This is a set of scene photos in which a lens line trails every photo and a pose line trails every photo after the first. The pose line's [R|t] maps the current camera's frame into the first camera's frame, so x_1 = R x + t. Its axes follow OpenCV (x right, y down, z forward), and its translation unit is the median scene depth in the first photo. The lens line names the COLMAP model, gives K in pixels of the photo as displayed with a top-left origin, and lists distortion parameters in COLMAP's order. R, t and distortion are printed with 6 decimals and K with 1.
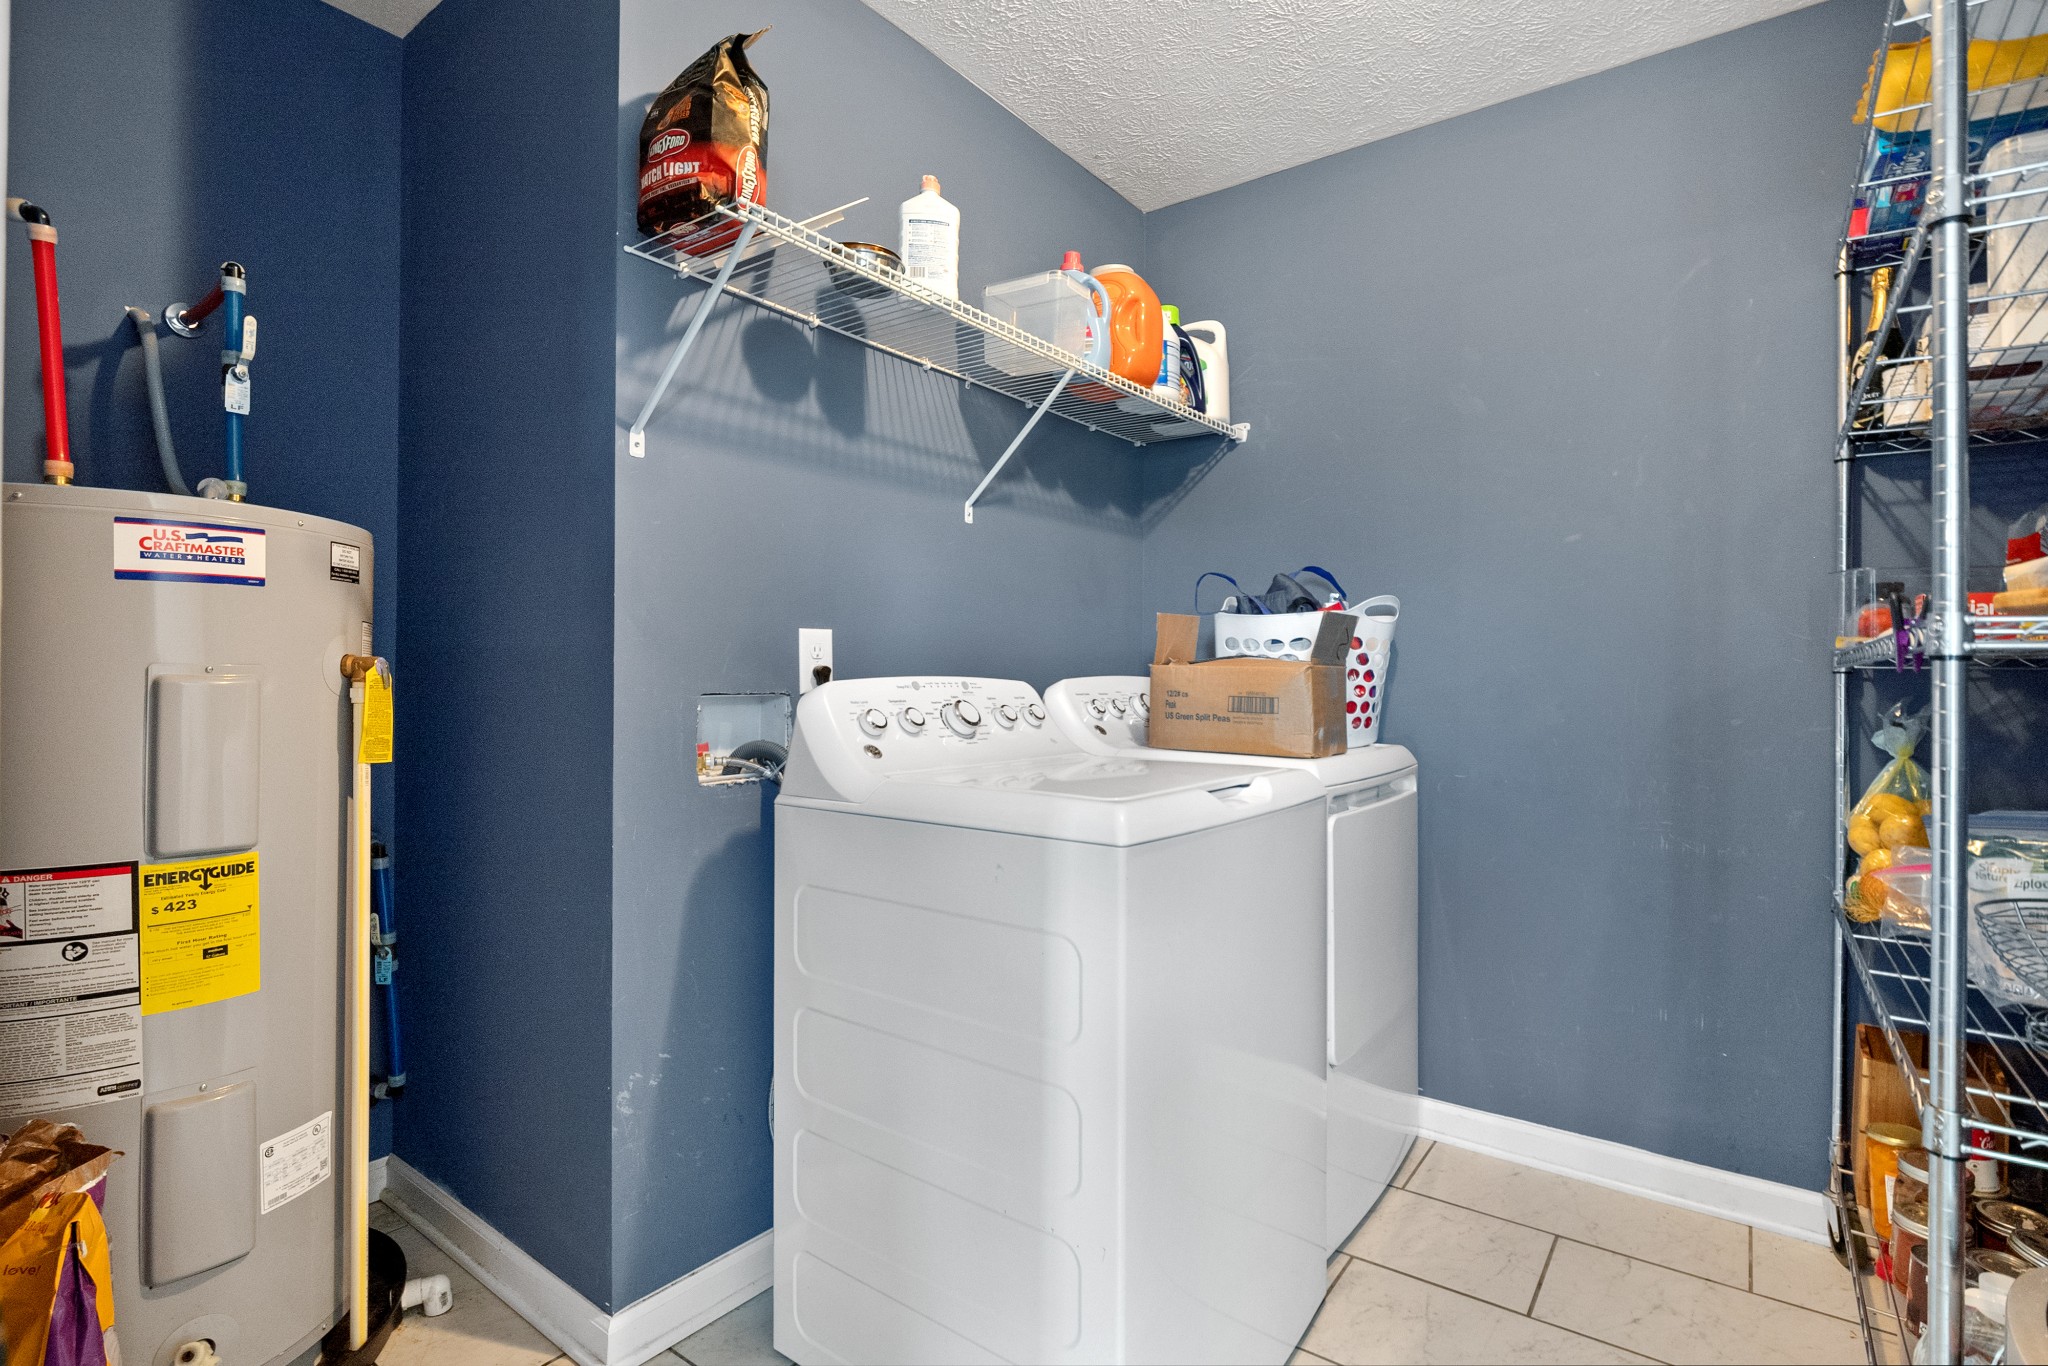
lens RADIAL K [[976.8, 0, 1031.2], [0, 976.8, 684.0], [0, 0, 1]] dist [-0.009408, -0.000370]
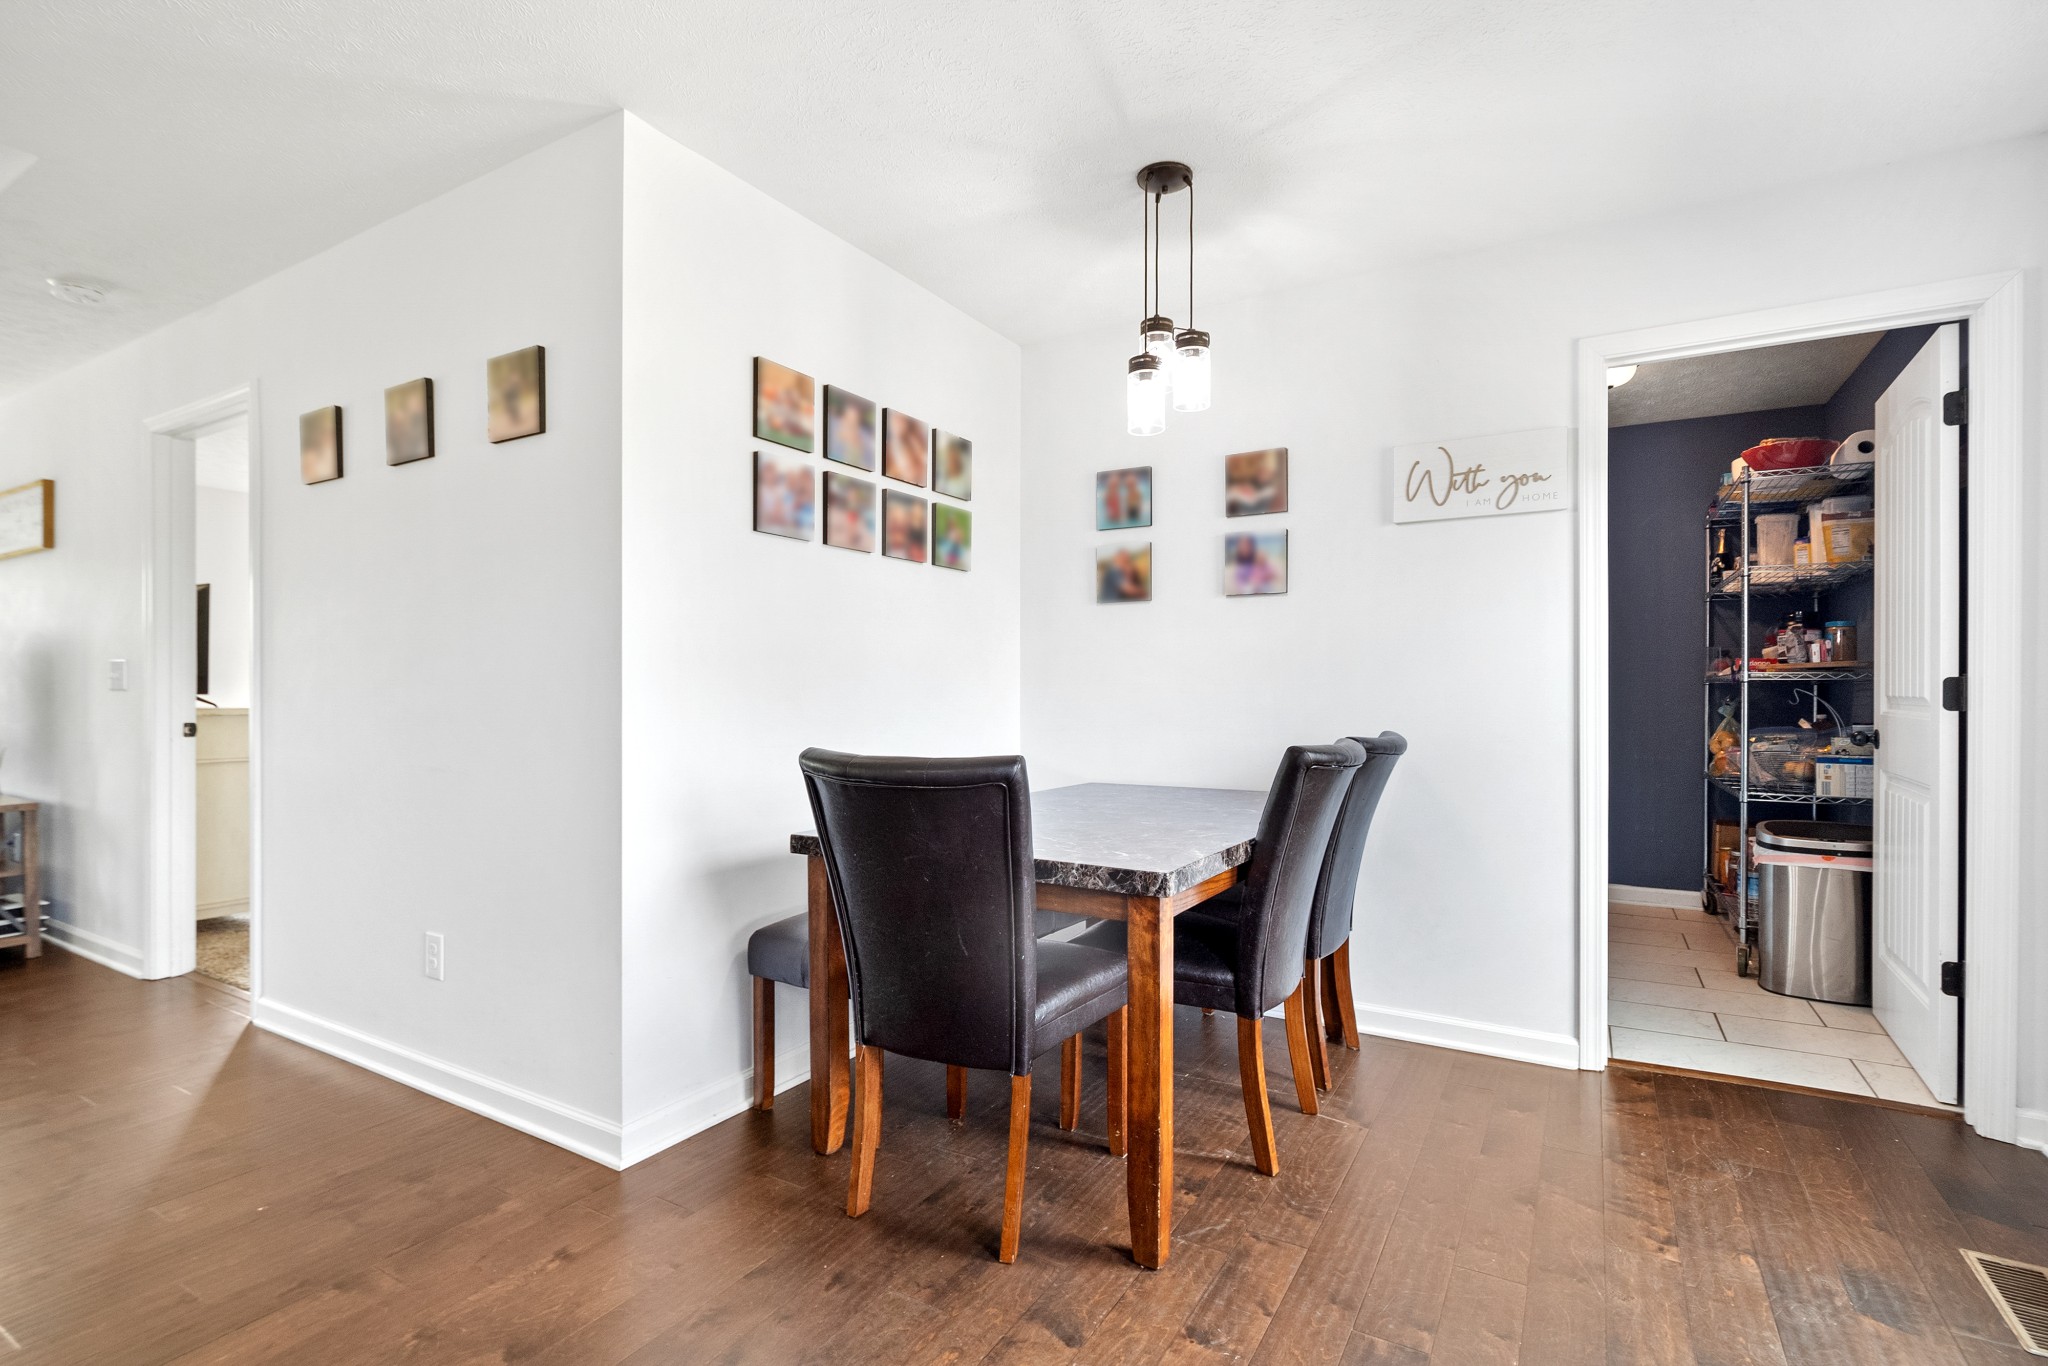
lens RADIAL K [[976.8, 0, 1014.8], [0, 976.8, 685.5], [0, 0, 1]] dist [-0.009408, -0.000370]
pose [[0.993698, 0.000354, 0.112089, -1.339598], [-0.000230, 0.999999, -0.001121, -0.006116], [-0.112089, 0.001088, 0.993698, -1.420925]]
